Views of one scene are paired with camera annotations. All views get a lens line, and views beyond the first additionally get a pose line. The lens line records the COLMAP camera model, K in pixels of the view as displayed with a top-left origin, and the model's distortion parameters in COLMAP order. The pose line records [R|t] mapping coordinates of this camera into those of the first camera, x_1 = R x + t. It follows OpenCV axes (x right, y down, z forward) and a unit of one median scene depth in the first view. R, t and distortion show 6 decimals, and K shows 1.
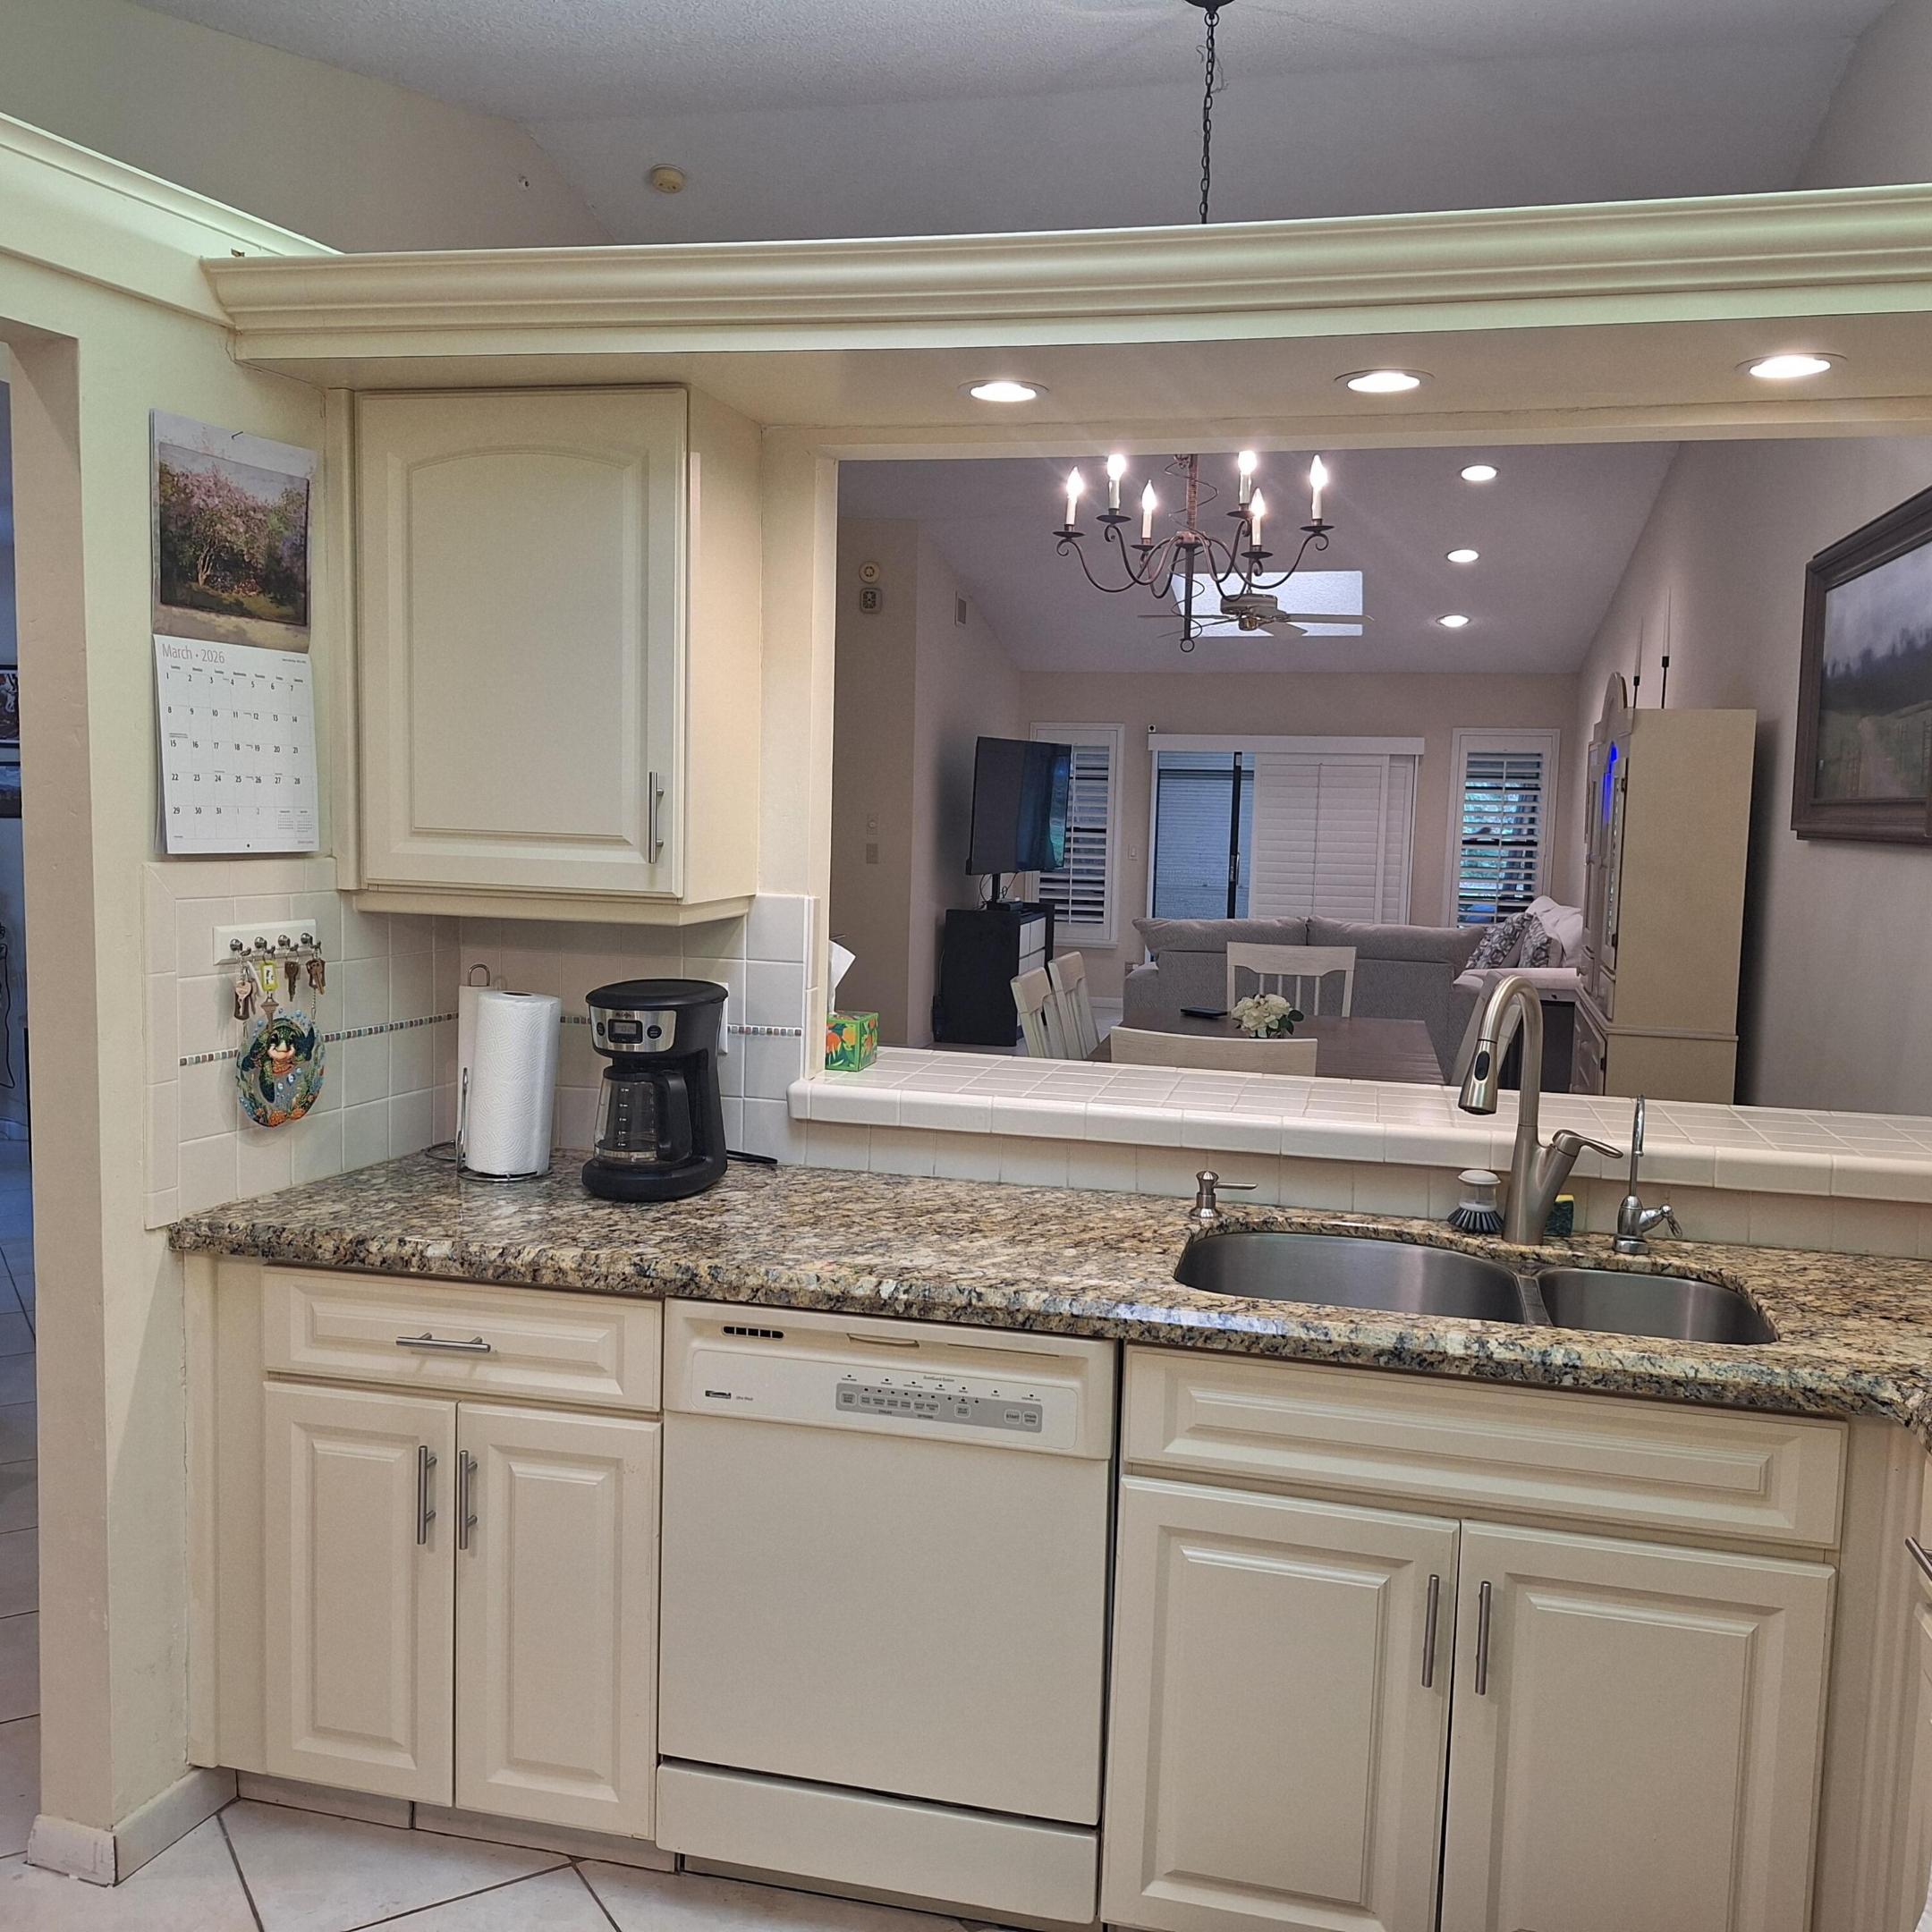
lens RADIAL K [[1785.5, 0, 972.6], [0, 1785.5, 989.6], [0, 0, 1]] dist [0.121404, -0.229132]
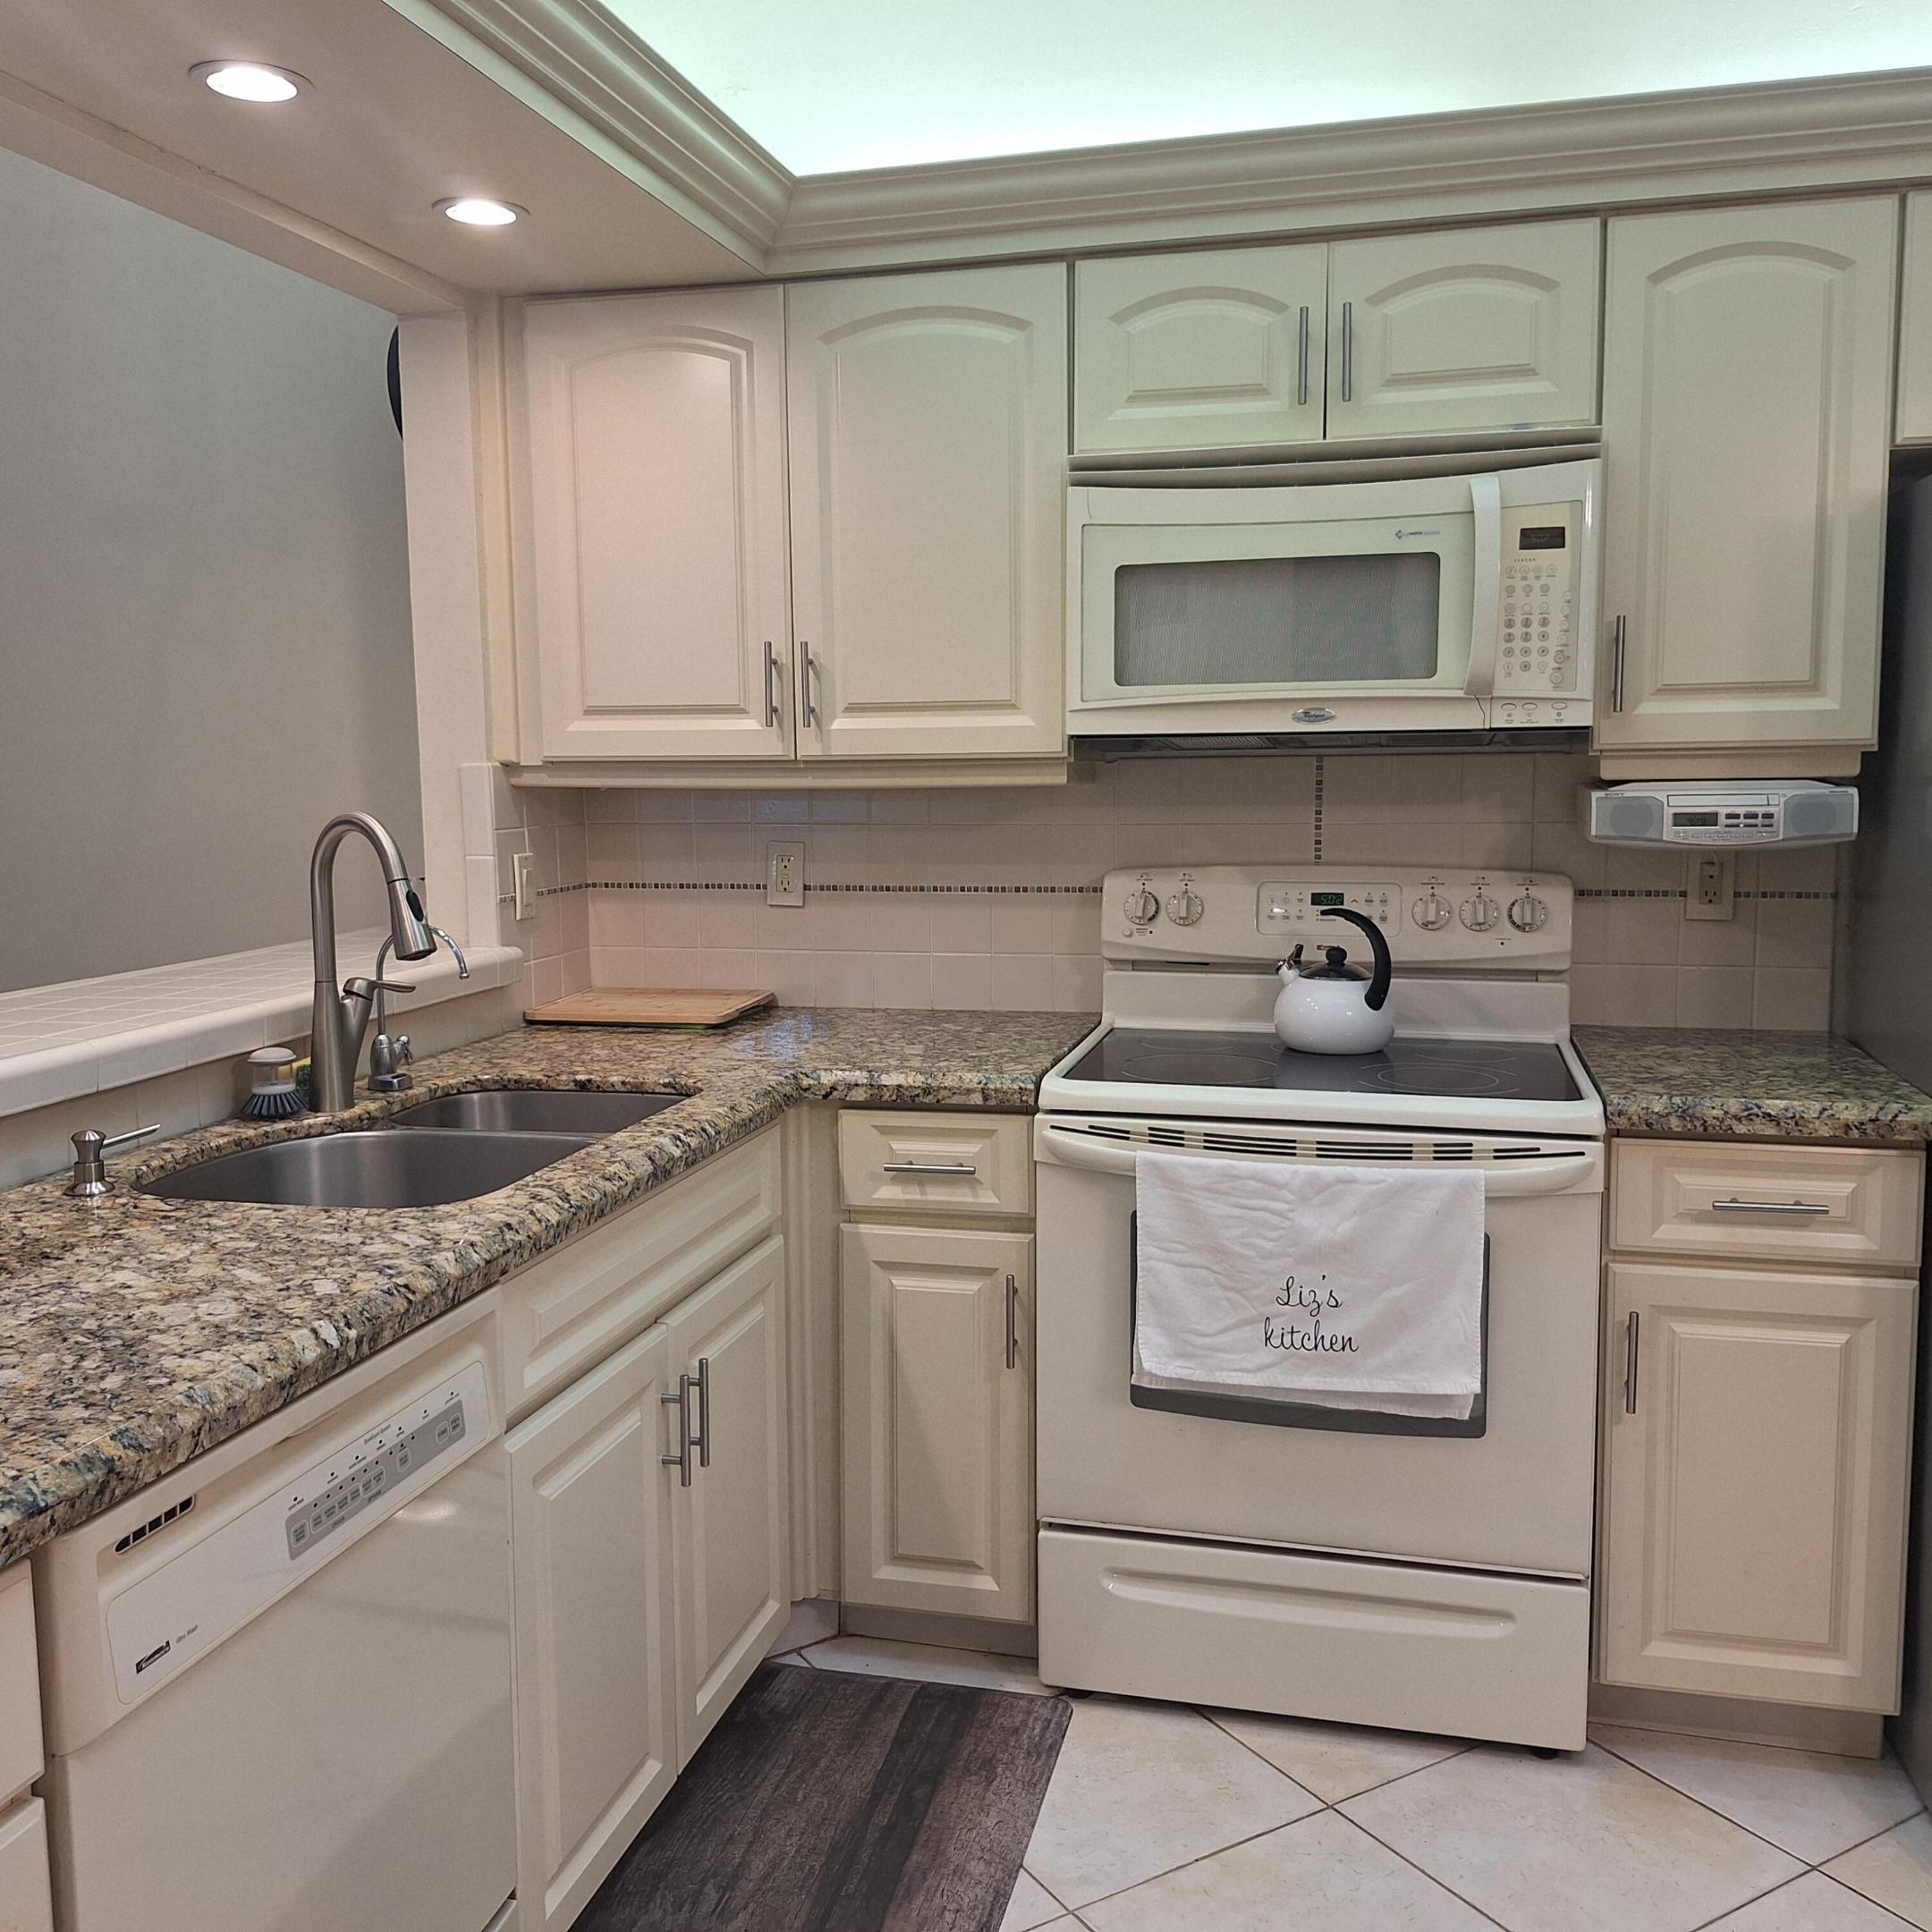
lens RADIAL K [[1780.4, 0, 966.0], [0, 1780.4, 966.0], [0, 0, 1]] dist [0.098745, -0.164269]
pose [[0.012923, -0.148525, 0.988824, -0.656935], [0.122209, 0.981728, 0.145862, -0.028028], [-0.992420, 0.118958, 0.030838, 0.731980]]
